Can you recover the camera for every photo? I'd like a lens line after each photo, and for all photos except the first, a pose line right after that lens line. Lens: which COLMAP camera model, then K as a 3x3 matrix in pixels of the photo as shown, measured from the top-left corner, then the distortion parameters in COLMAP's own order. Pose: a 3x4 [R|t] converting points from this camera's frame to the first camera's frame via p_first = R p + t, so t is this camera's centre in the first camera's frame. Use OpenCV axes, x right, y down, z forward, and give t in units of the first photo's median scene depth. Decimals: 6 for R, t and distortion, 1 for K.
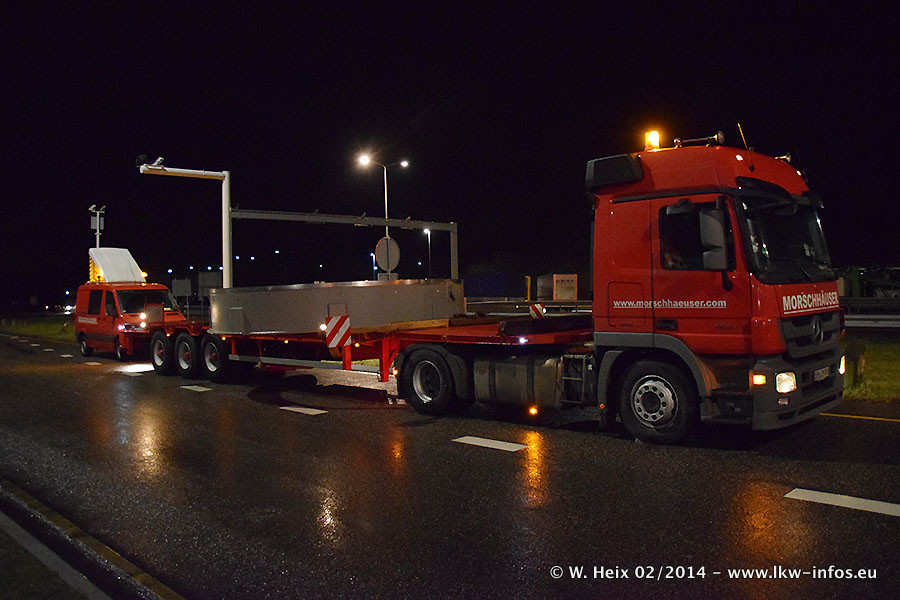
lens RADIAL K [[715.0, 0, 438.2], [0, 715.0, 299.3], [0, 0, 1]] dist [-0.068668, 0.004000]
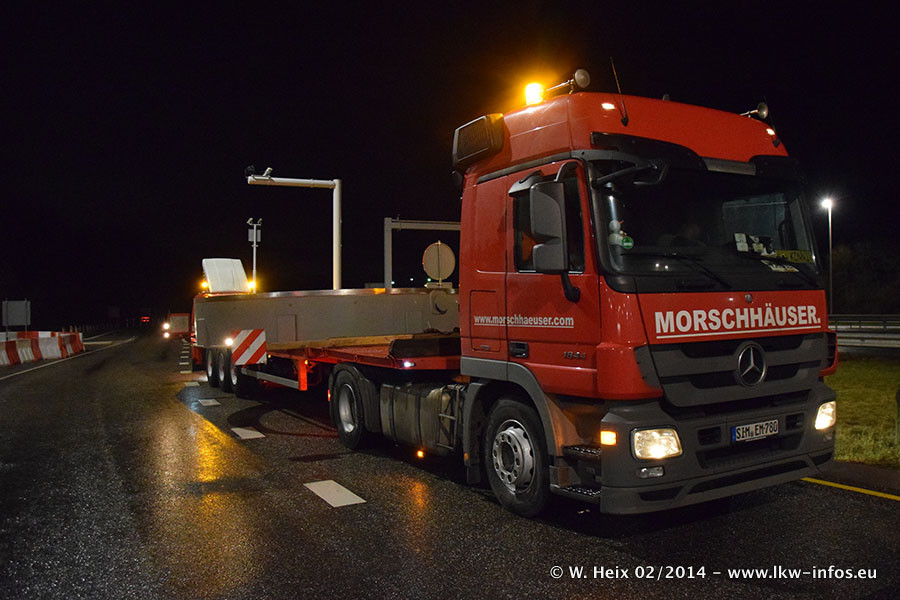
lens RADIAL K [[726.3, 0, 448.1], [0, 726.3, 312.0], [0, 0, 1]] dist [-0.077113, 0.001738]
pose [[0.966309, 0.009284, -0.257217, 0.431636], [-0.008941, 0.999957, 0.002503, -0.003520], [0.257230, -0.000119, 0.966350, 0.275089]]
